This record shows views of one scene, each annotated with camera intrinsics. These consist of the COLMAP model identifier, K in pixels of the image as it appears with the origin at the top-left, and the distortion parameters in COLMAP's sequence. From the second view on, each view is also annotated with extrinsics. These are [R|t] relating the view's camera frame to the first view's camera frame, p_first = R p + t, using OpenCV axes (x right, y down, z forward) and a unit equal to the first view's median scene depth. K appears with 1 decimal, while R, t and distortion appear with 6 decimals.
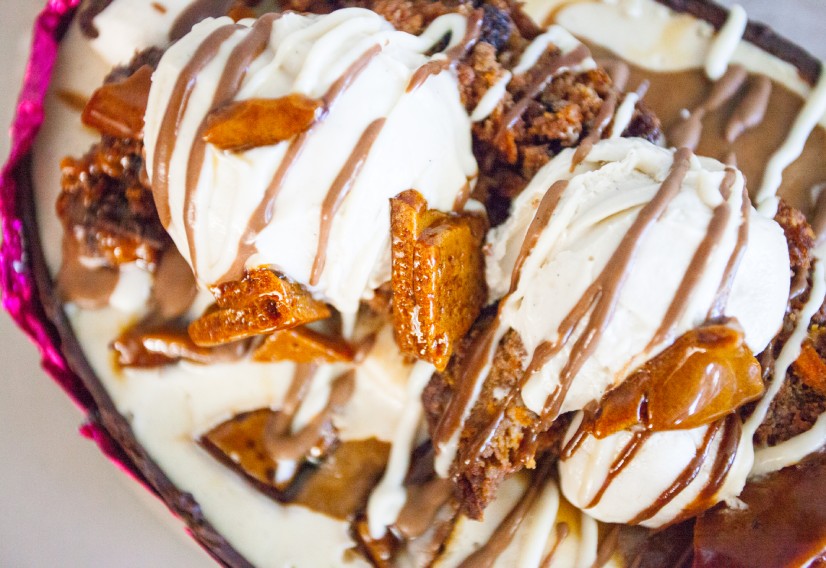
lens RADIAL K [[958.1, 0, 414.3], [0, 958.1, 283.6], [0, 0, 1]] dist [-0.015492, 0.000000]
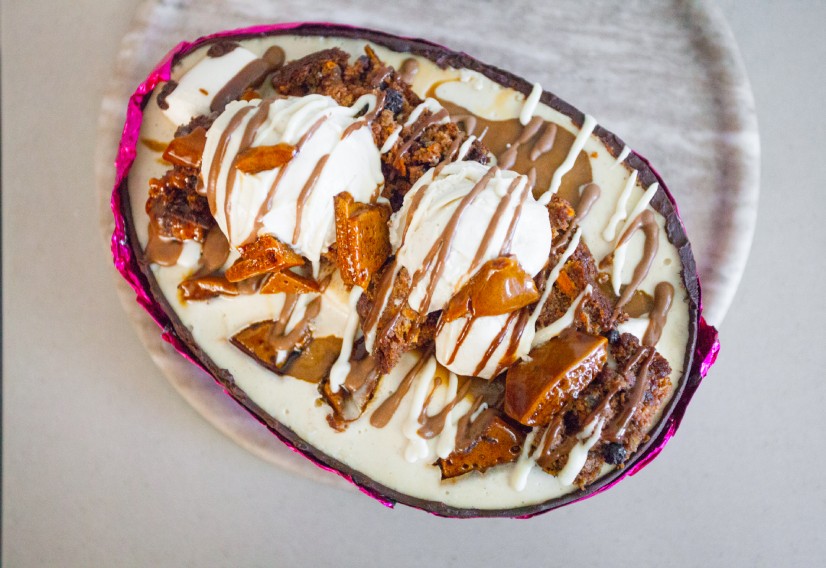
lens RADIAL K [[979.8, 0, 414.9], [0, 979.8, 284.5], [0, 0, 1]] dist [0.000734, 0.000000]
pose [[0.999750, -0.022350, 0.000866, 0.116852], [0.022361, 0.999620, -0.016147, 0.108072], [-0.000504, 0.016163, 0.999869, -0.839064]]
